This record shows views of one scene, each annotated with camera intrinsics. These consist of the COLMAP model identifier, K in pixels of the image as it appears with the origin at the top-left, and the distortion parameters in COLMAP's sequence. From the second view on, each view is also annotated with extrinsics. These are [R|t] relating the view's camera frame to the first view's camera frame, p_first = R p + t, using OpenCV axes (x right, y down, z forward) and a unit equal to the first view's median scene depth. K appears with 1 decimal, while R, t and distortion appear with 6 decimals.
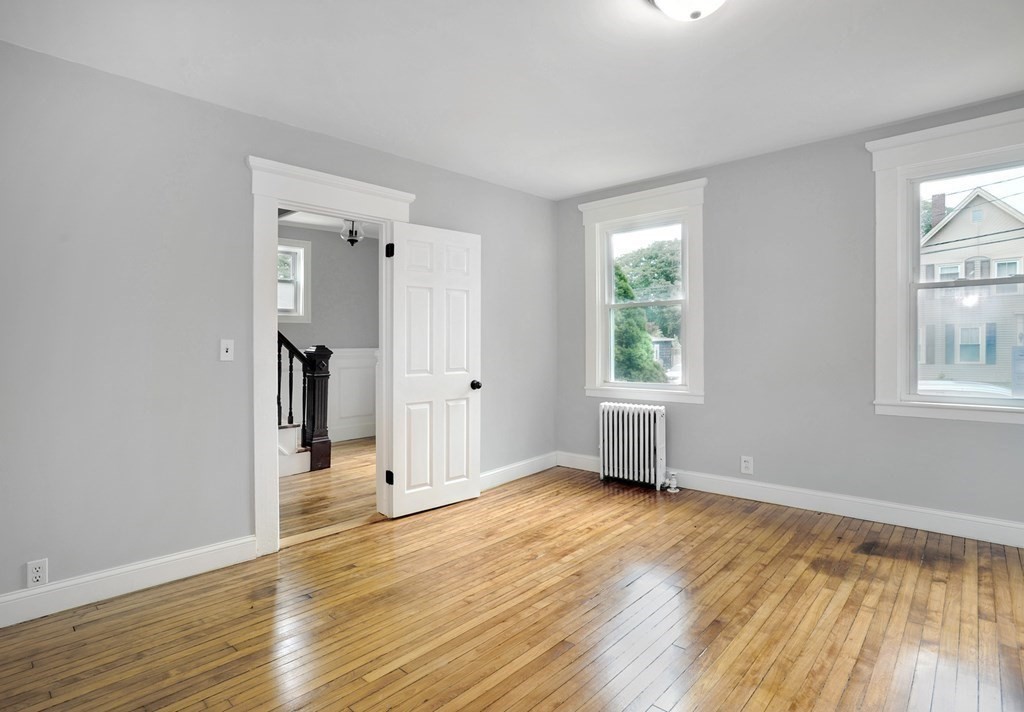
lens RADIAL K [[584.3, 0, 528.4], [0, 584.3, 339.7], [0, 0, 1]] dist [-0.054121, 0.032925]
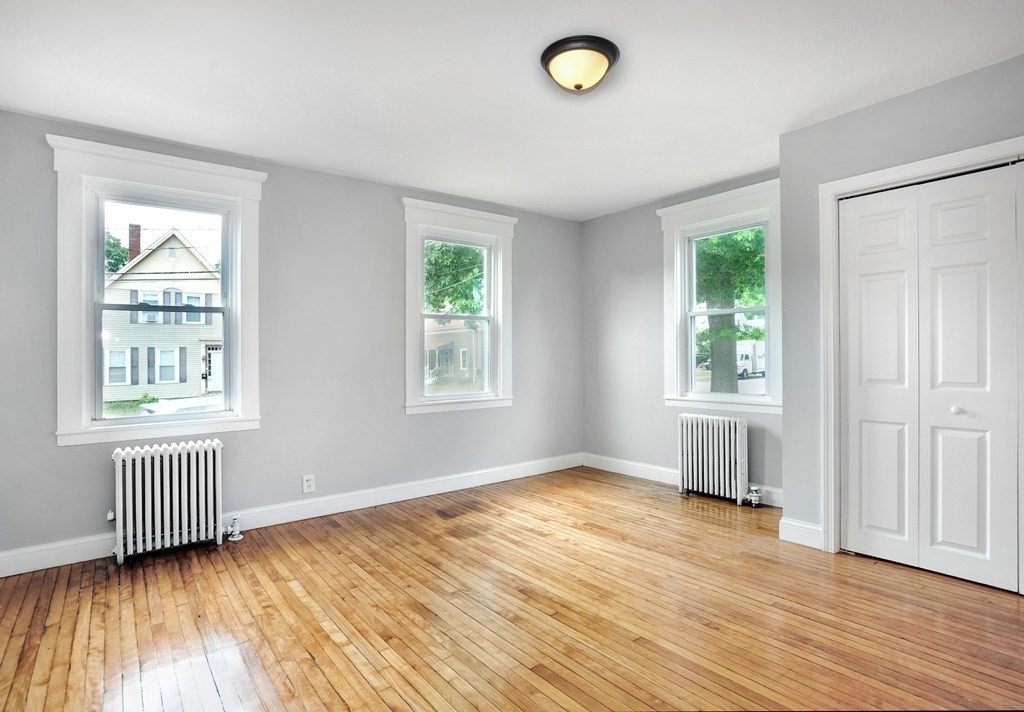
lens RADIAL K [[538.3, 0, 513.8], [0, 538.3, 367.4], [0, 0, 1]] dist [-0.052562, 0.023538]
pose [[0.144523, -0.014957, 0.989388, -0.524842], [0.009442, 0.999861, 0.013737, 0.012395], [-0.989456, 0.007357, 0.144644, 0.598744]]
